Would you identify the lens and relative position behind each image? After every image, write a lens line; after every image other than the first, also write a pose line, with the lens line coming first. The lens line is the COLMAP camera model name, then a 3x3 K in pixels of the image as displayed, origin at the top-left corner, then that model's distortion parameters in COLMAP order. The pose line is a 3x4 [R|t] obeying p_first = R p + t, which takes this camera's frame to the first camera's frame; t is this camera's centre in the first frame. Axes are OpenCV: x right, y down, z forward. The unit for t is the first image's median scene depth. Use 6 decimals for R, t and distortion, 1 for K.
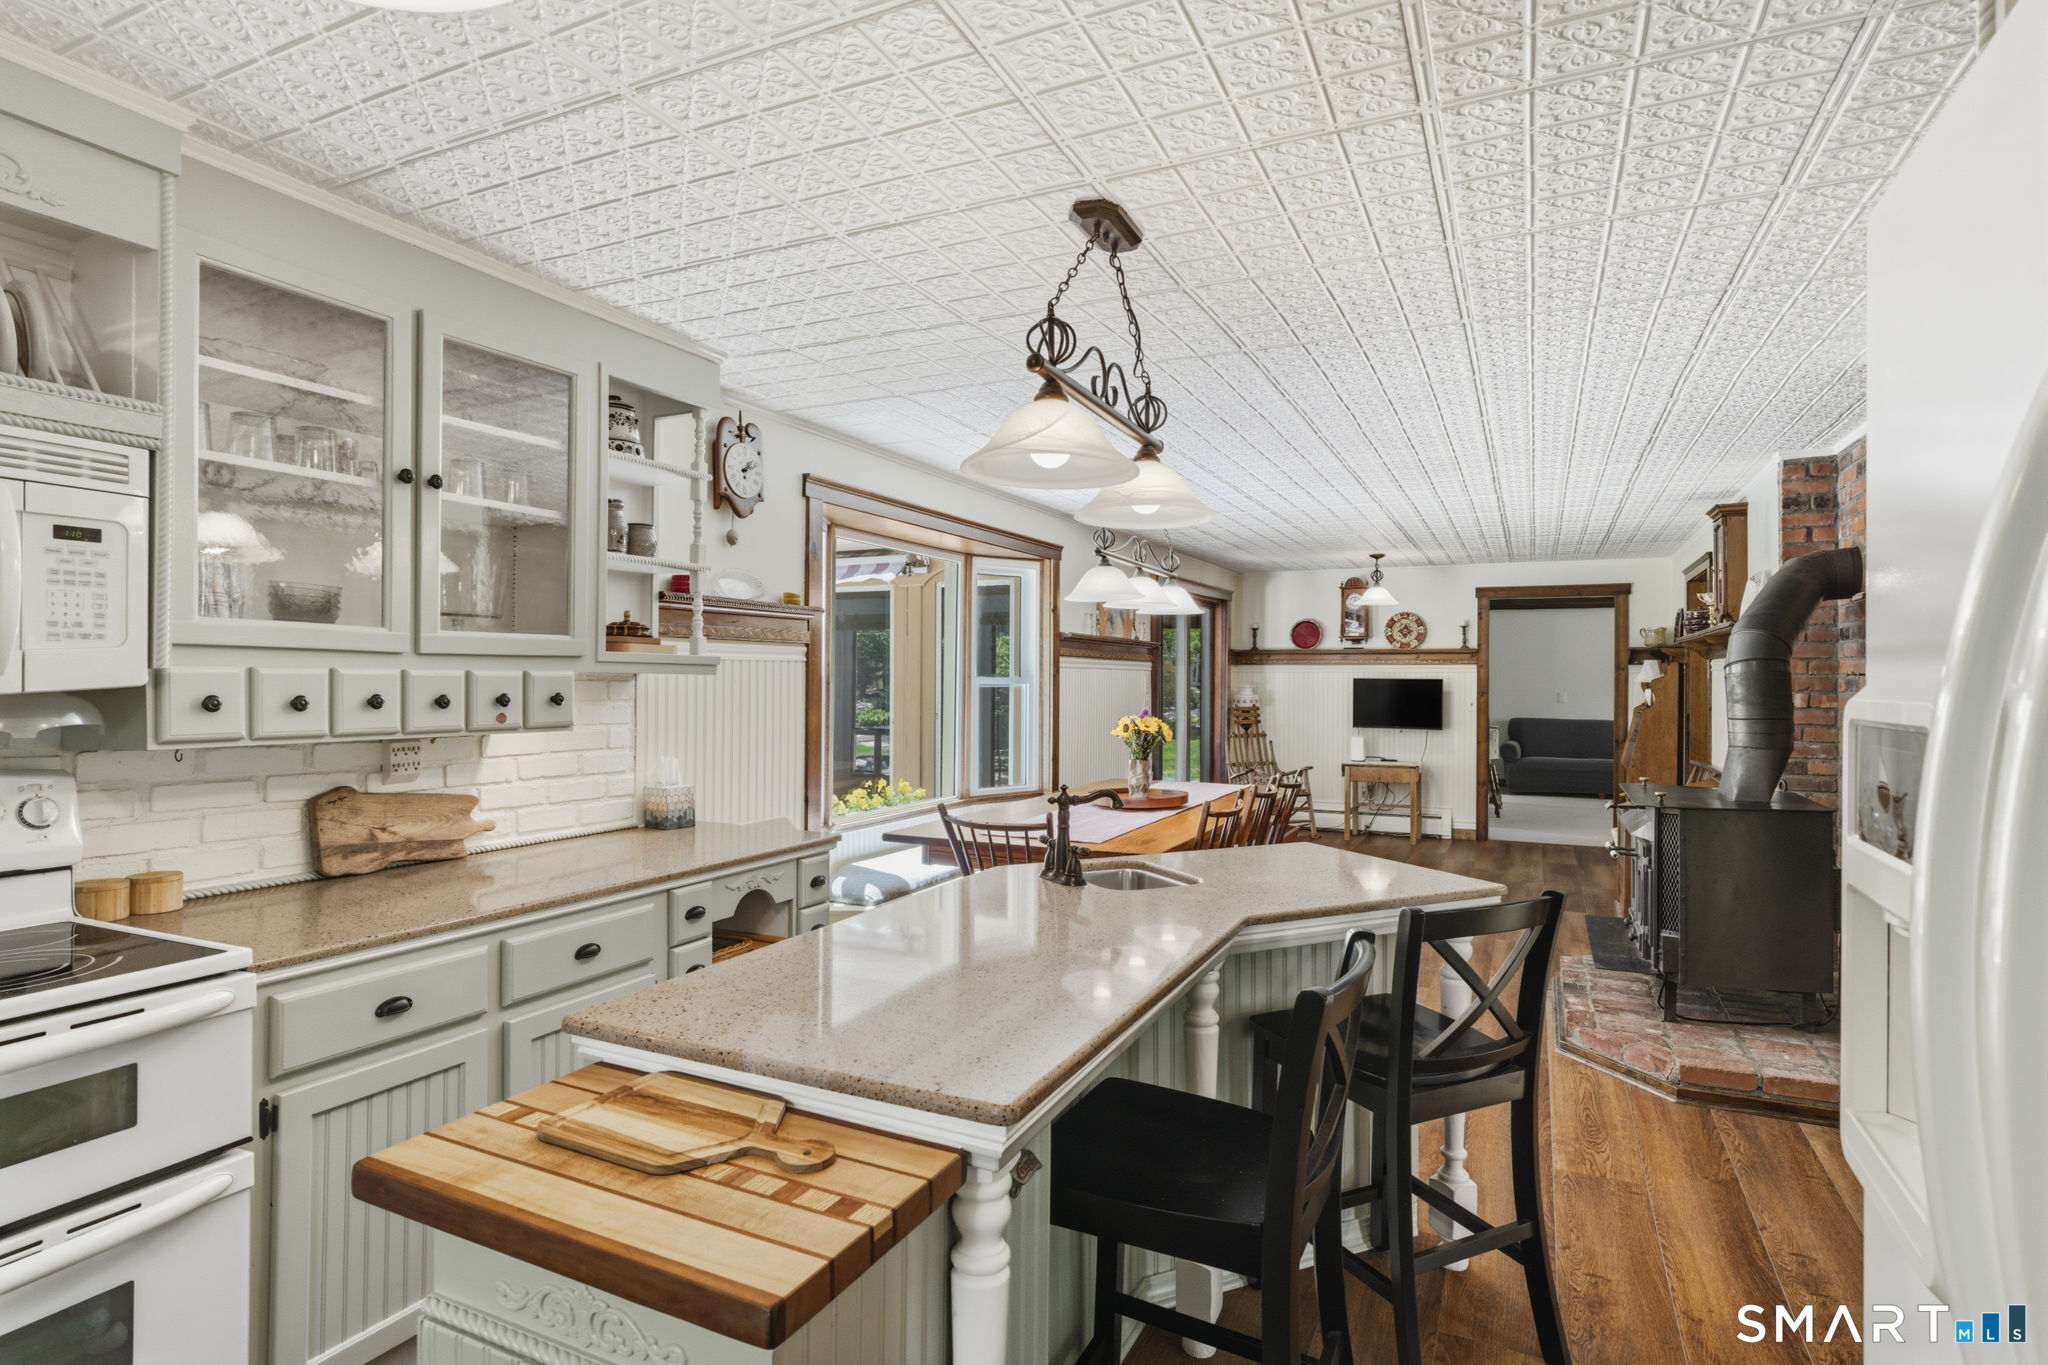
lens RADIAL K [[1071.3, 0, 1031.1], [0, 1071.3, 676.9], [0, 0, 1]] dist [0.002515, 0.002242]
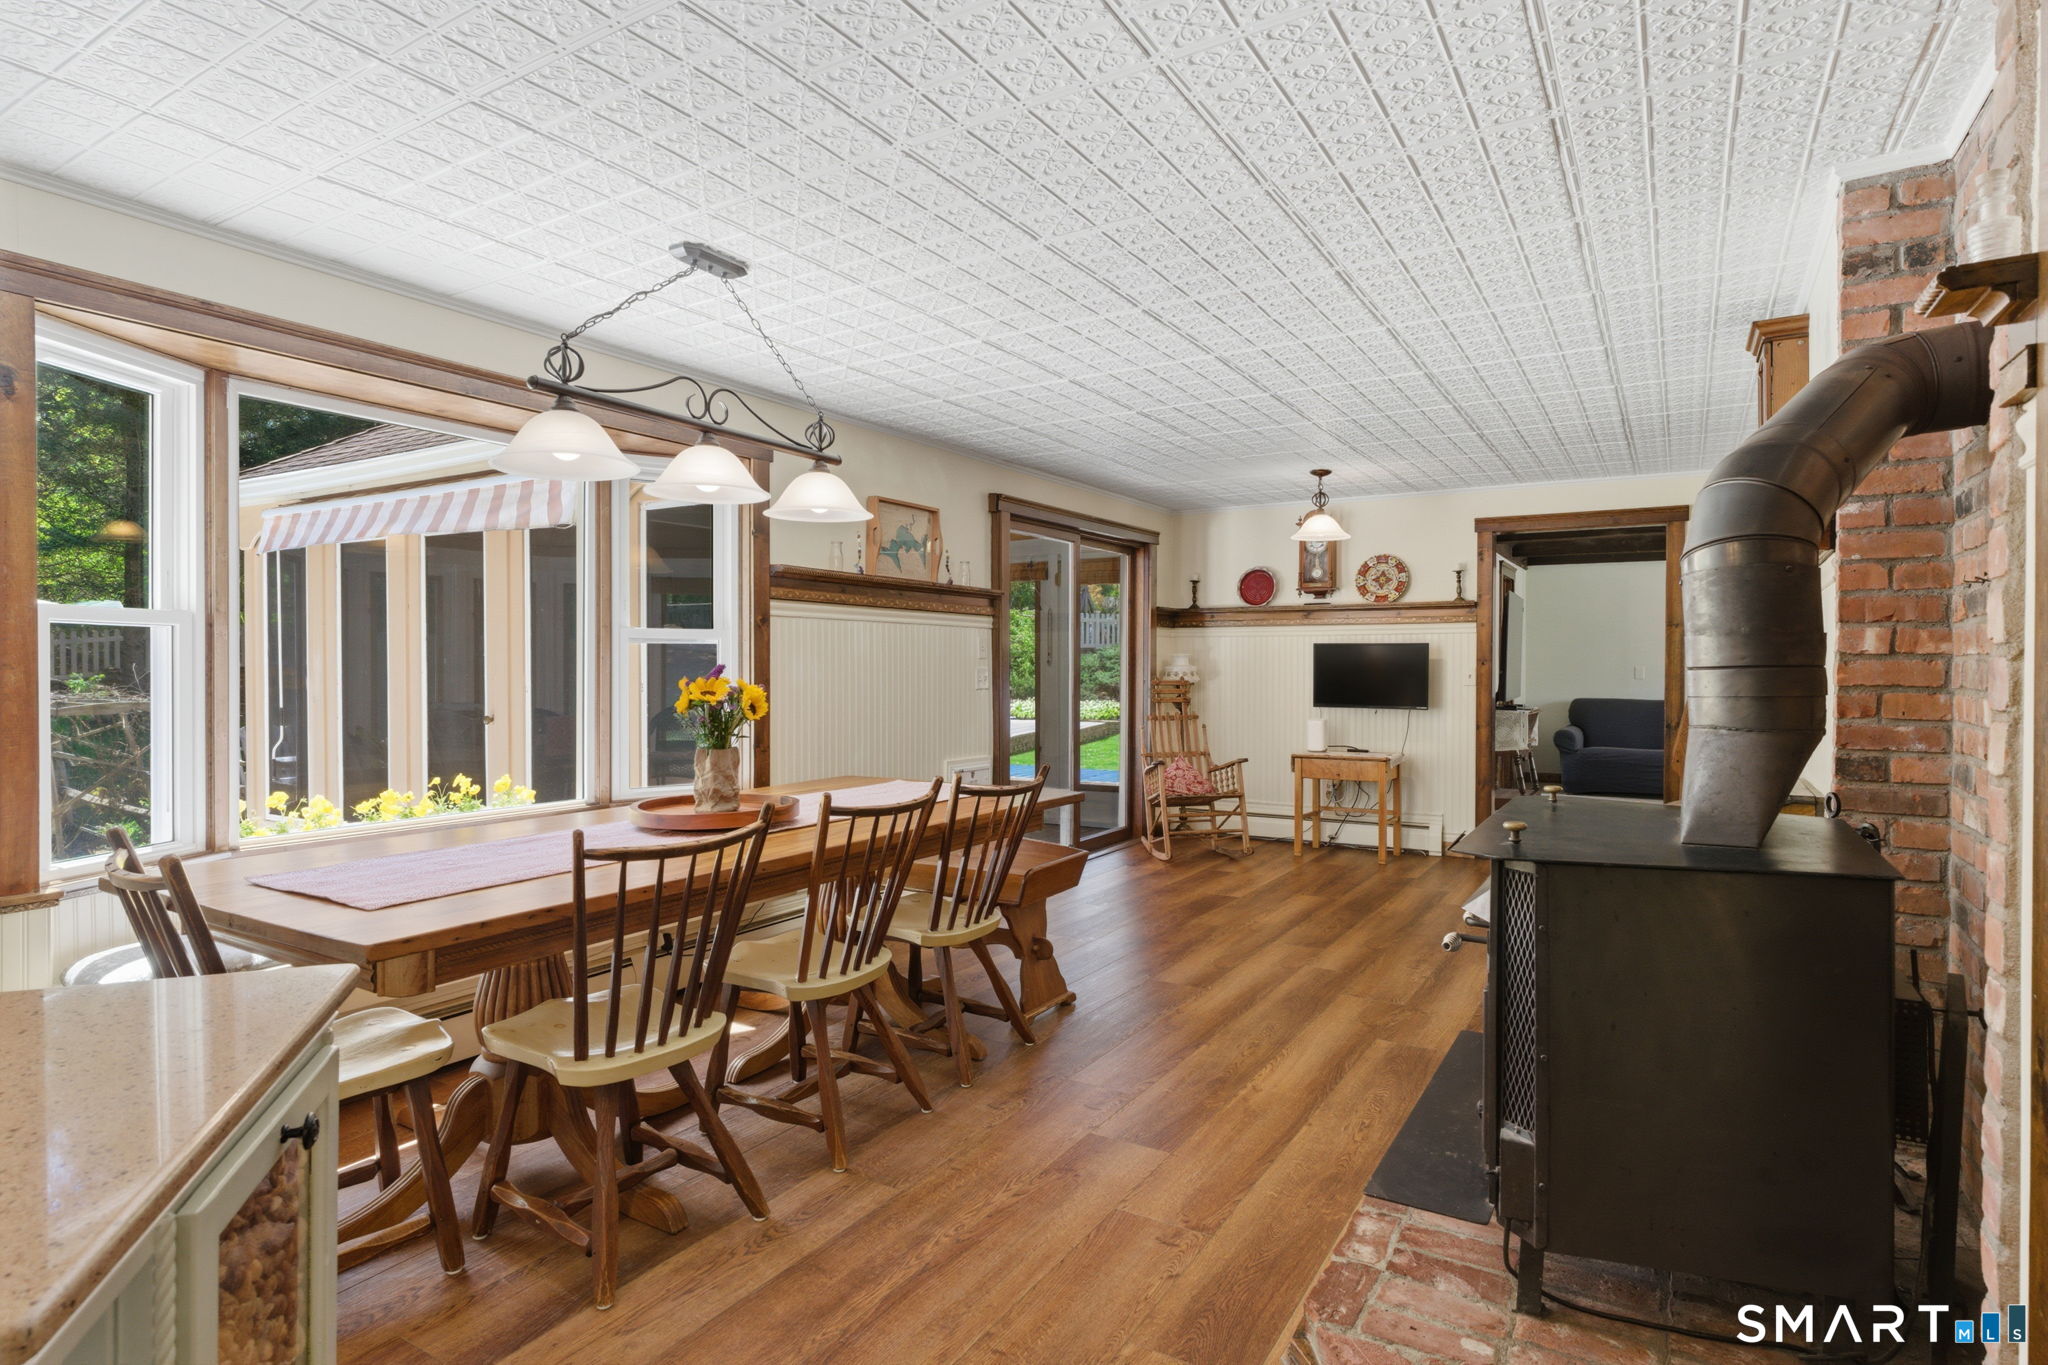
lens RADIAL K [[1071.3, 0, 1035.2], [0, 1071.3, 678.1], [0, 0, 1]] dist [0.002515, 0.002242]
pose [[0.994412, -0.002689, -0.105536, 0.203642], [0.004023, 0.999915, 0.012435, 0.017940], [0.105494, -0.012790, 0.994338, 0.243509]]
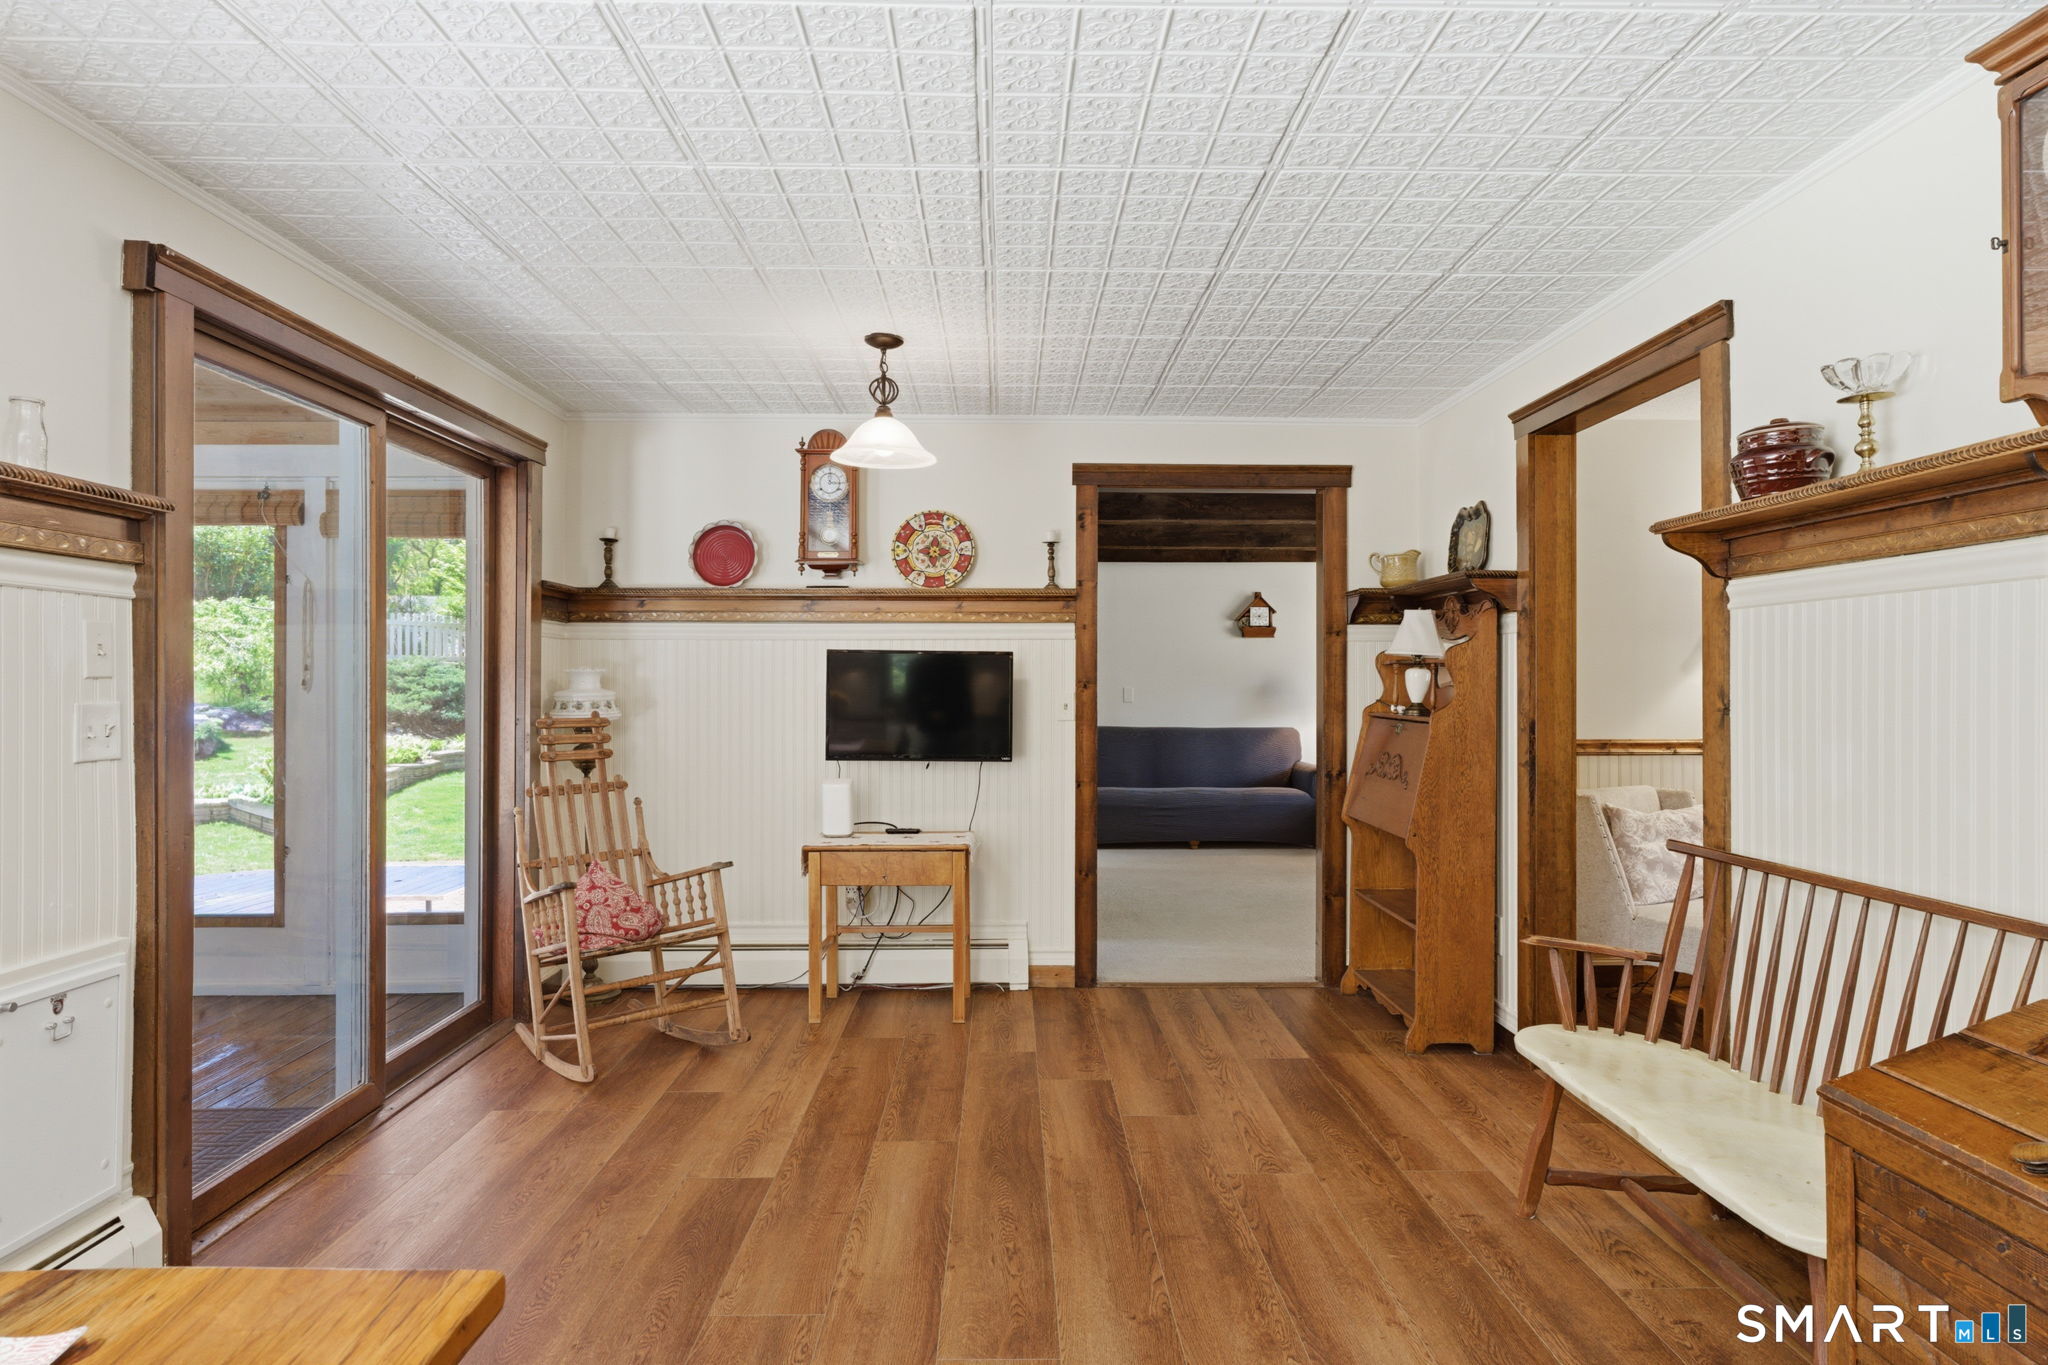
lens RADIAL K [[1178.3, 0, 1014.6], [0, 1178.3, 682.8], [0, 0, 1]] dist [0.001088, -0.000193]
pose [[0.899855, -0.004029, 0.436170, 0.171161], [0.003534, 0.999992, 0.001946, 0.015338], [-0.436174, -0.000209, 0.899862, 0.572088]]
